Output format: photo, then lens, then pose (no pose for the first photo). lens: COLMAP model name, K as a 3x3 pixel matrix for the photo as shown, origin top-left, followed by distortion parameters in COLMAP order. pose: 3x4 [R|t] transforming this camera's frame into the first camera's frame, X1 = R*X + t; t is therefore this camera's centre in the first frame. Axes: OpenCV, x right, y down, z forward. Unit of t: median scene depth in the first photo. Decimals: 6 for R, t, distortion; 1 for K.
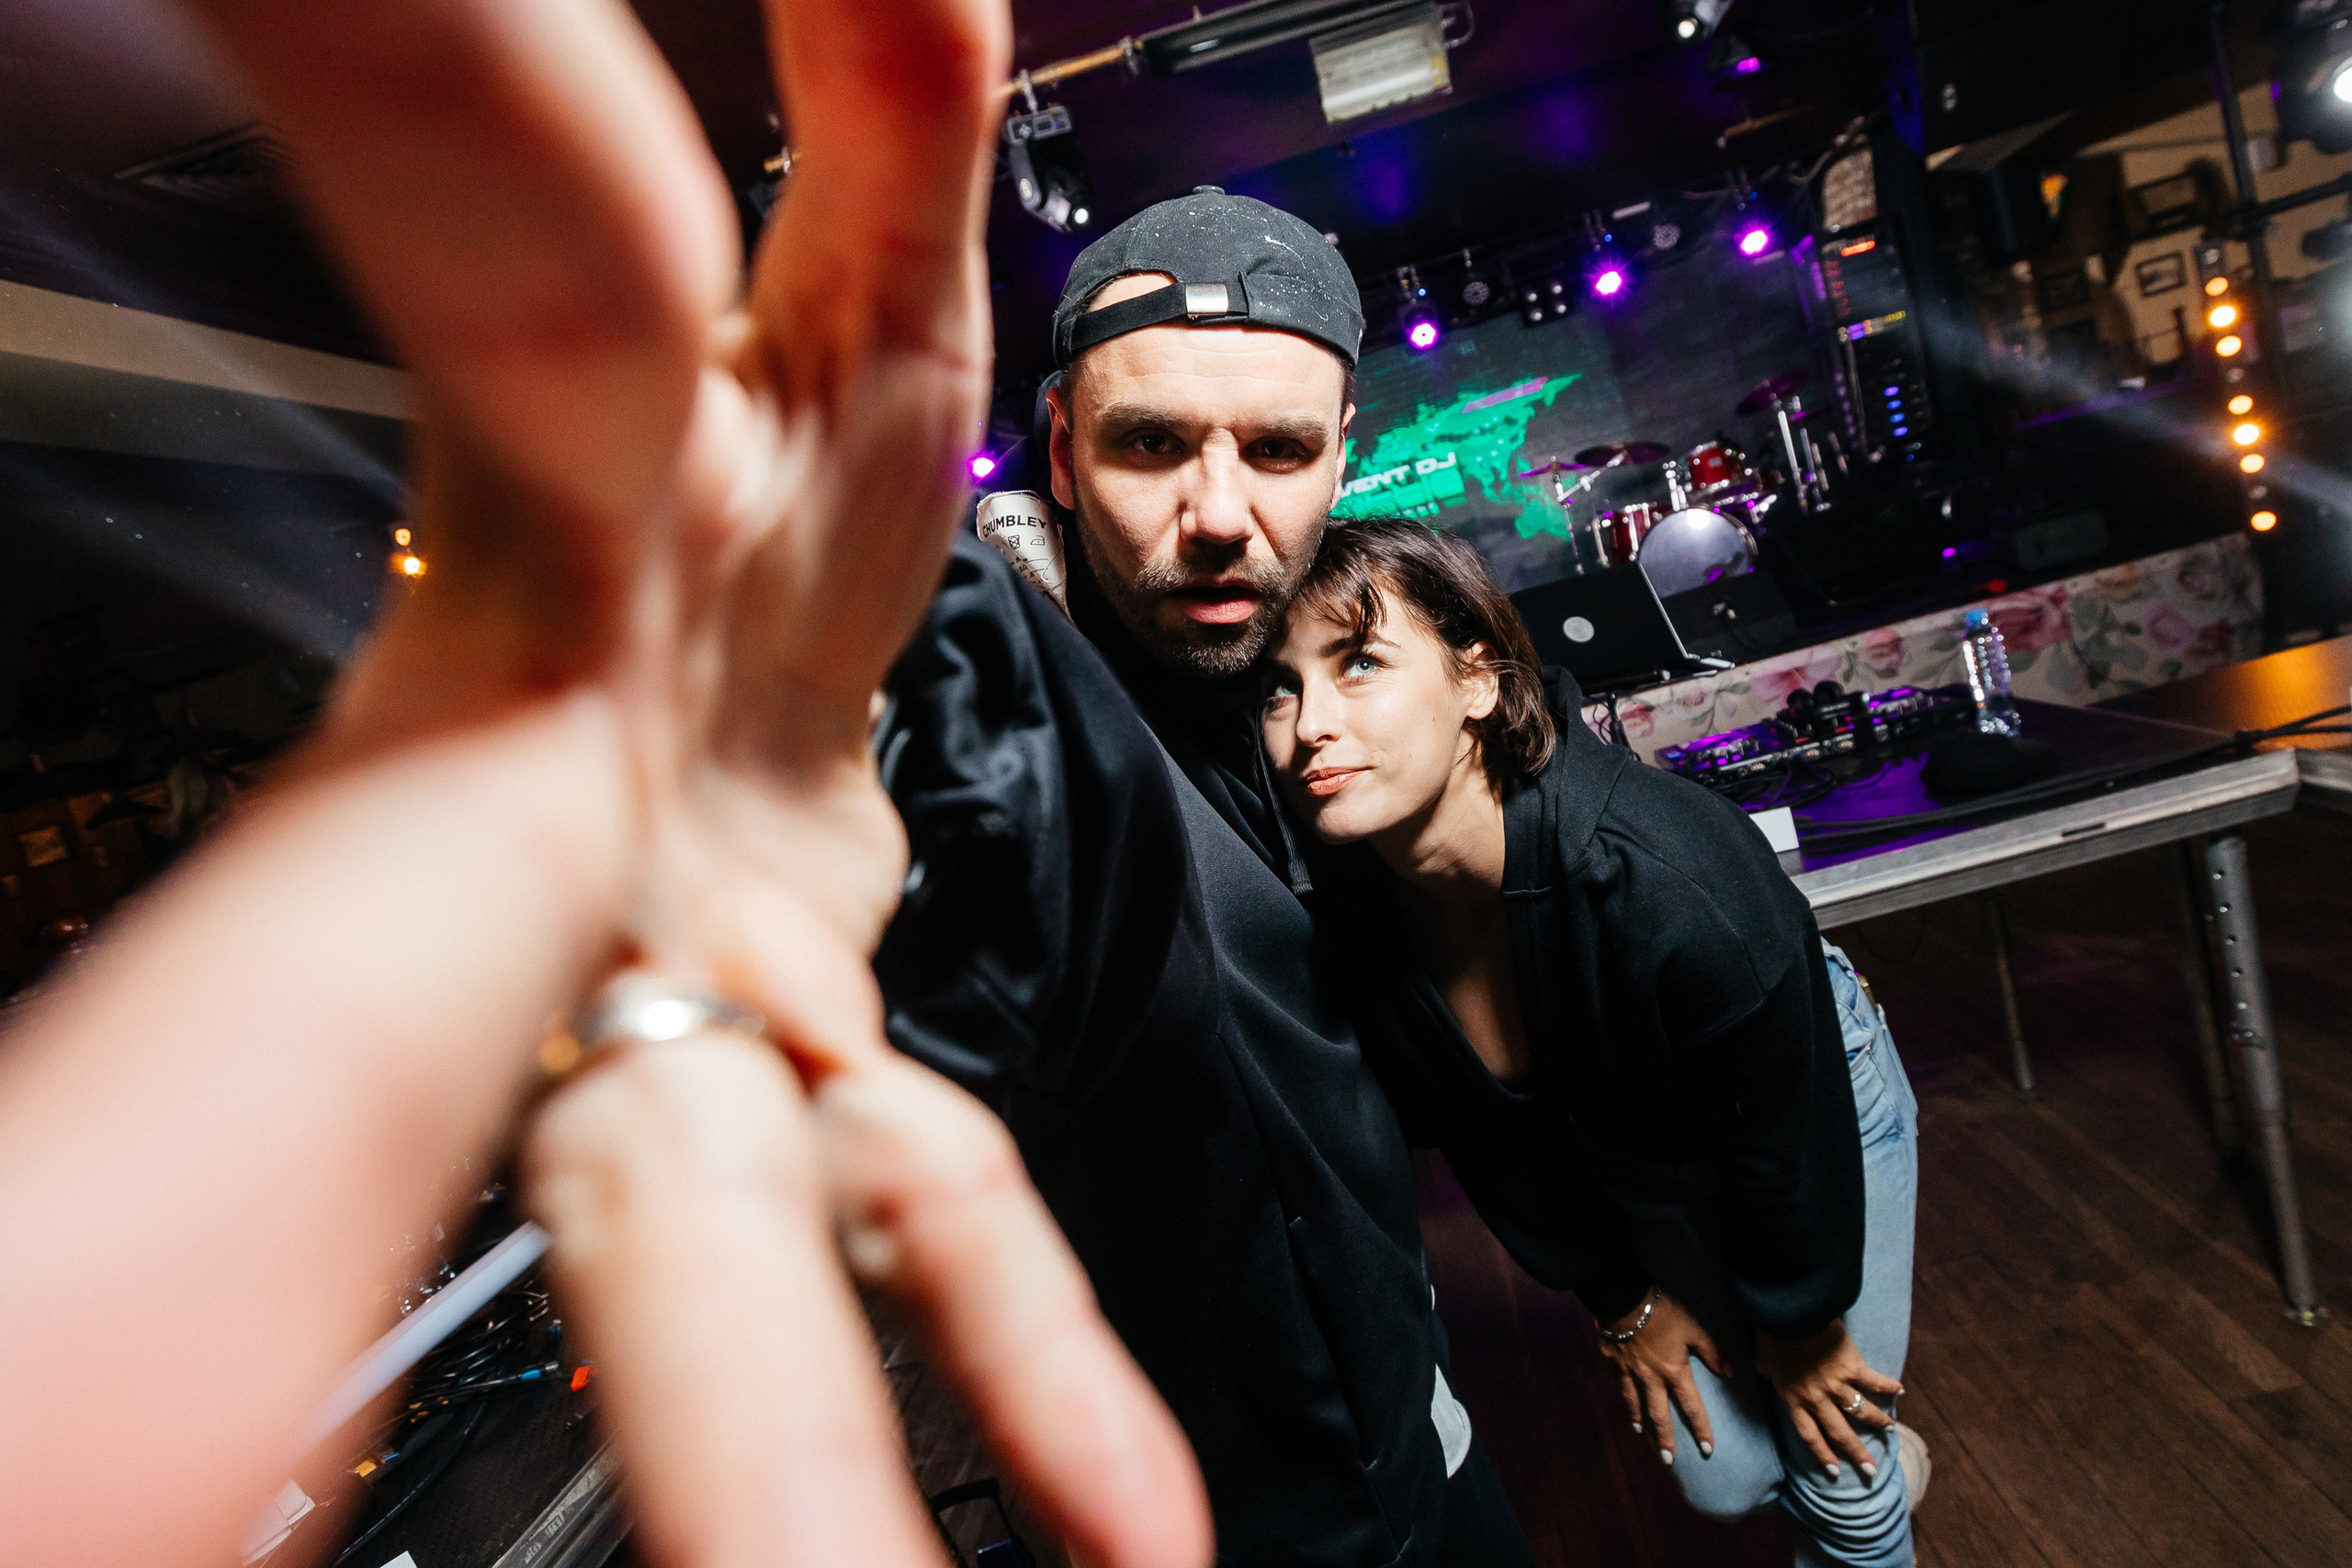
lens RADIAL K [[1269.9, 0, 1300.3], [0, 1269.9, 746.9], [0, 0, 1]] dist [-0.047114, 0.000971]
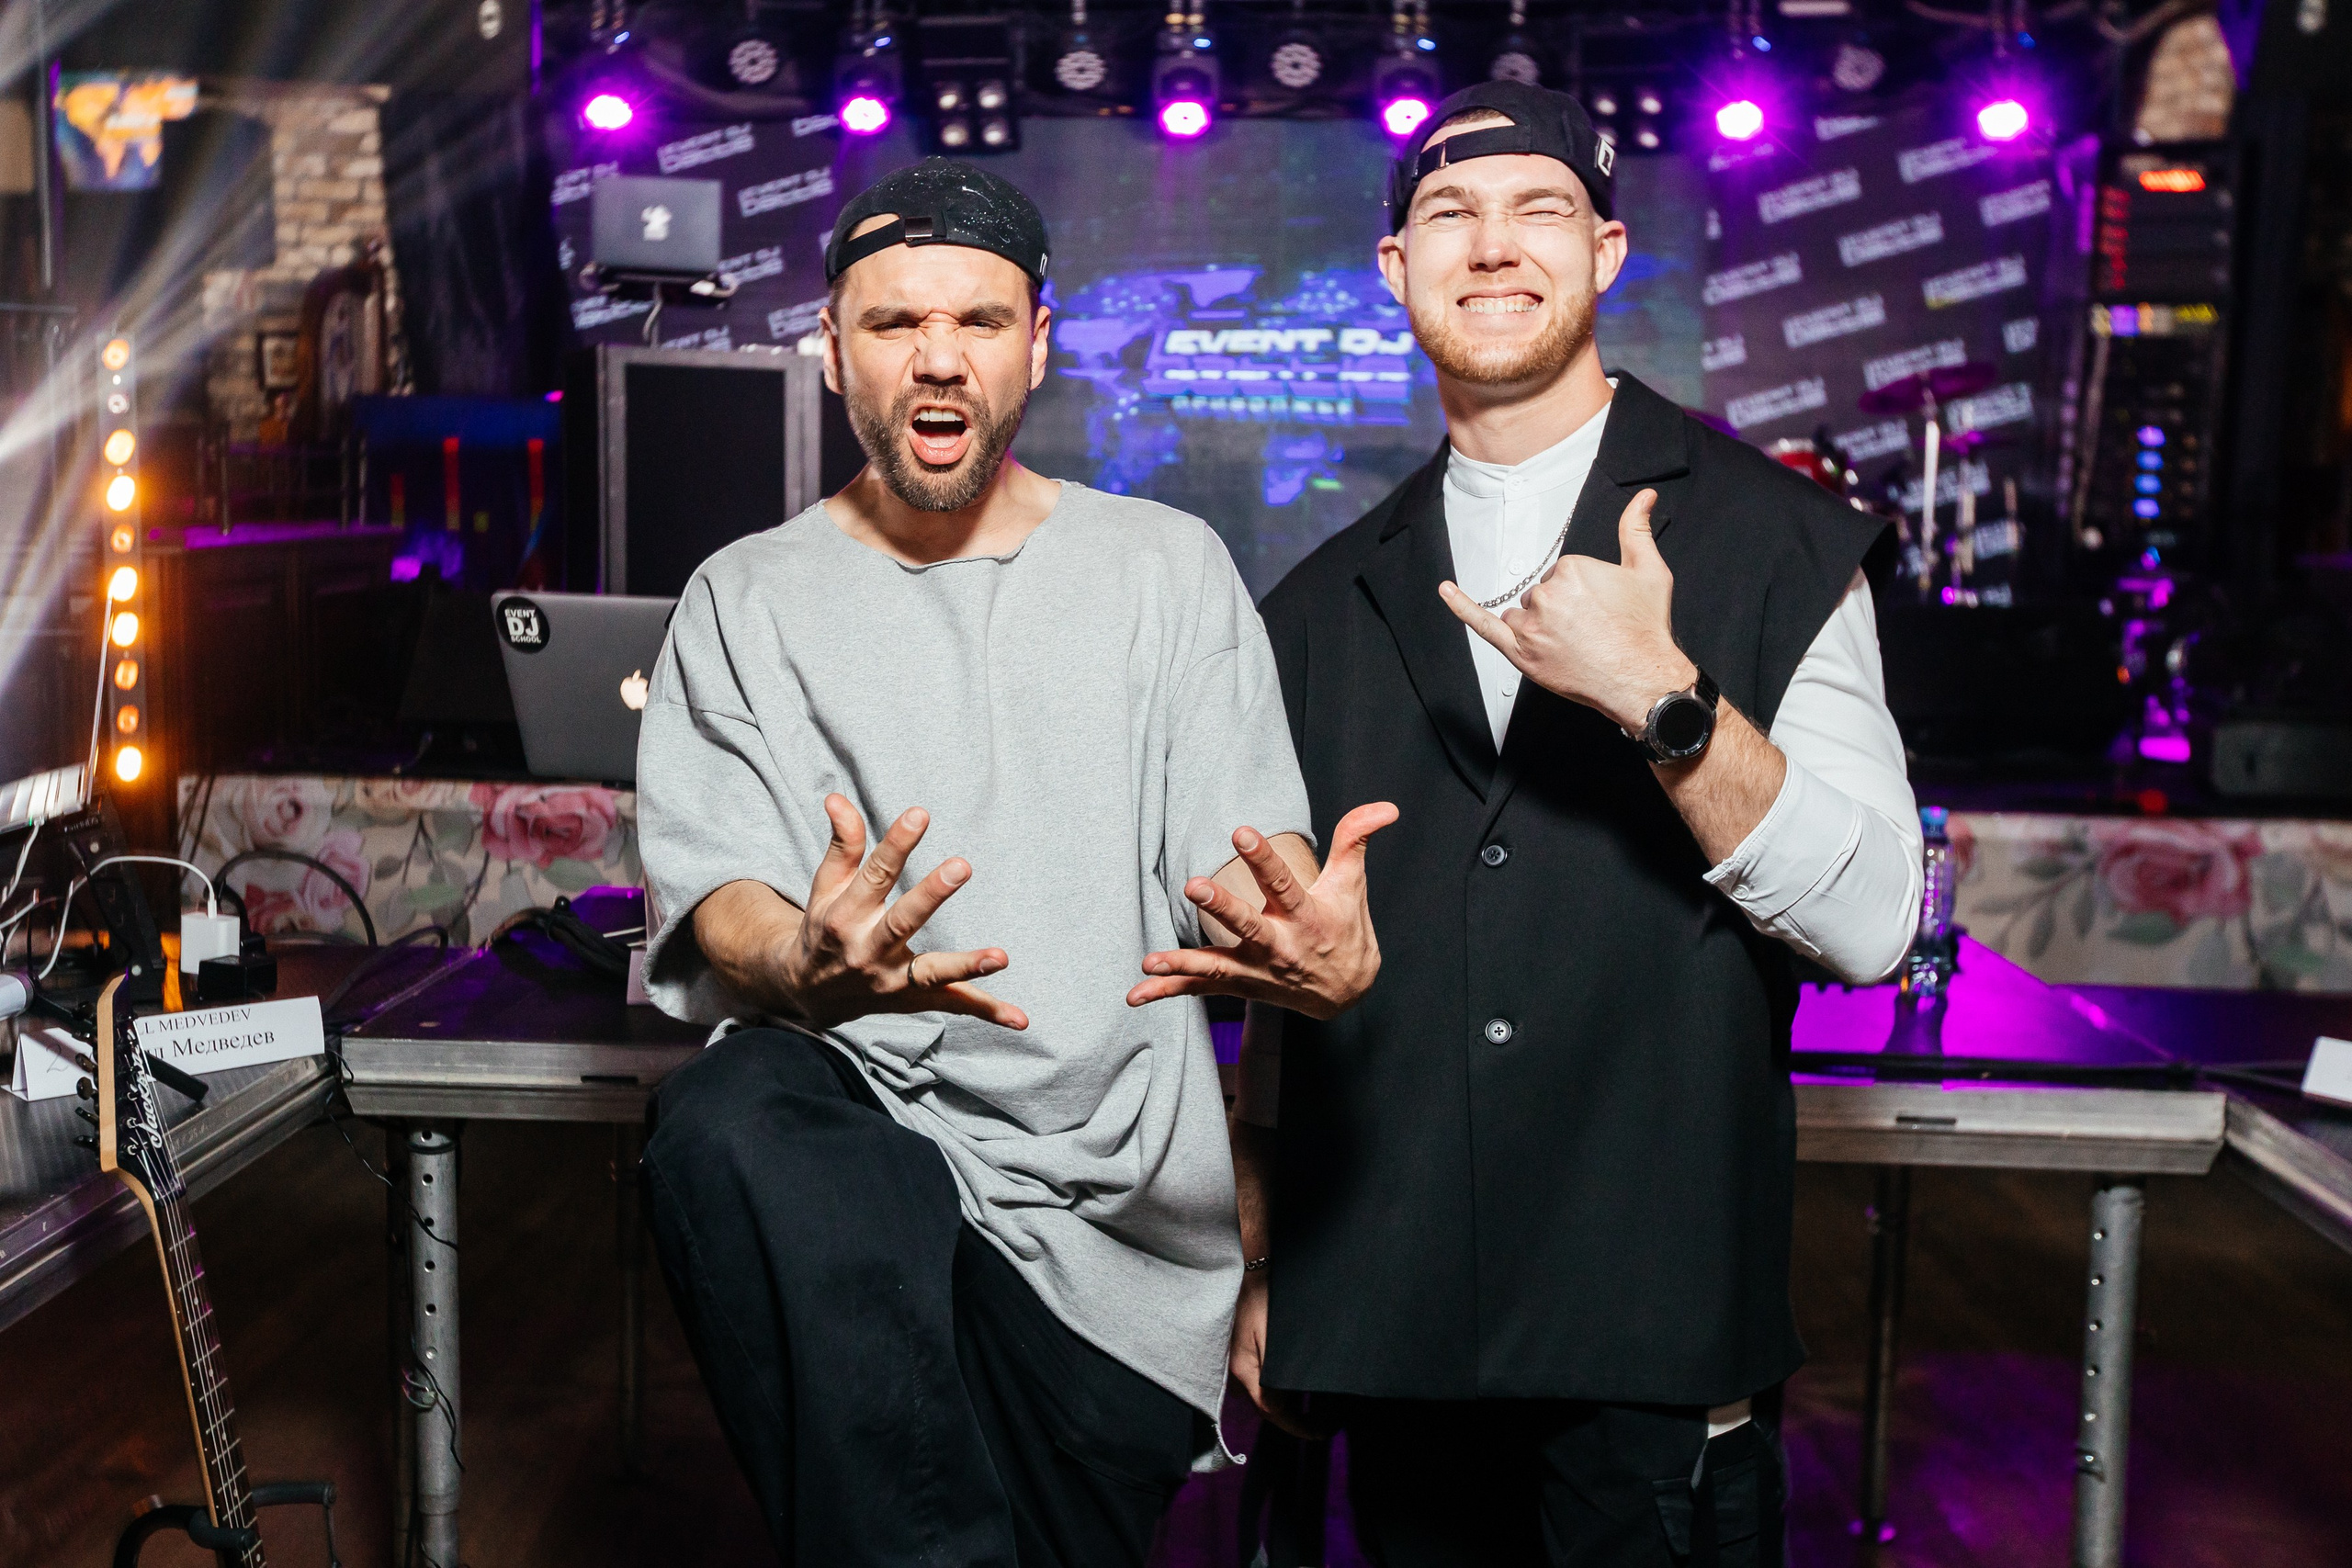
lens RADIAL K [[2395.6, 0, 1101.5], [0, 2395.6, 758.2], [0, 0, 1]] dist [0.008524, 0.146978]
pose [[0.958895, 0.281684, 0.034265, 0.010084], [-0.281719, 0.959489, -0.003900, 0.000765], [-0.033975, -0.005913, 0.999405, -0.121991]]
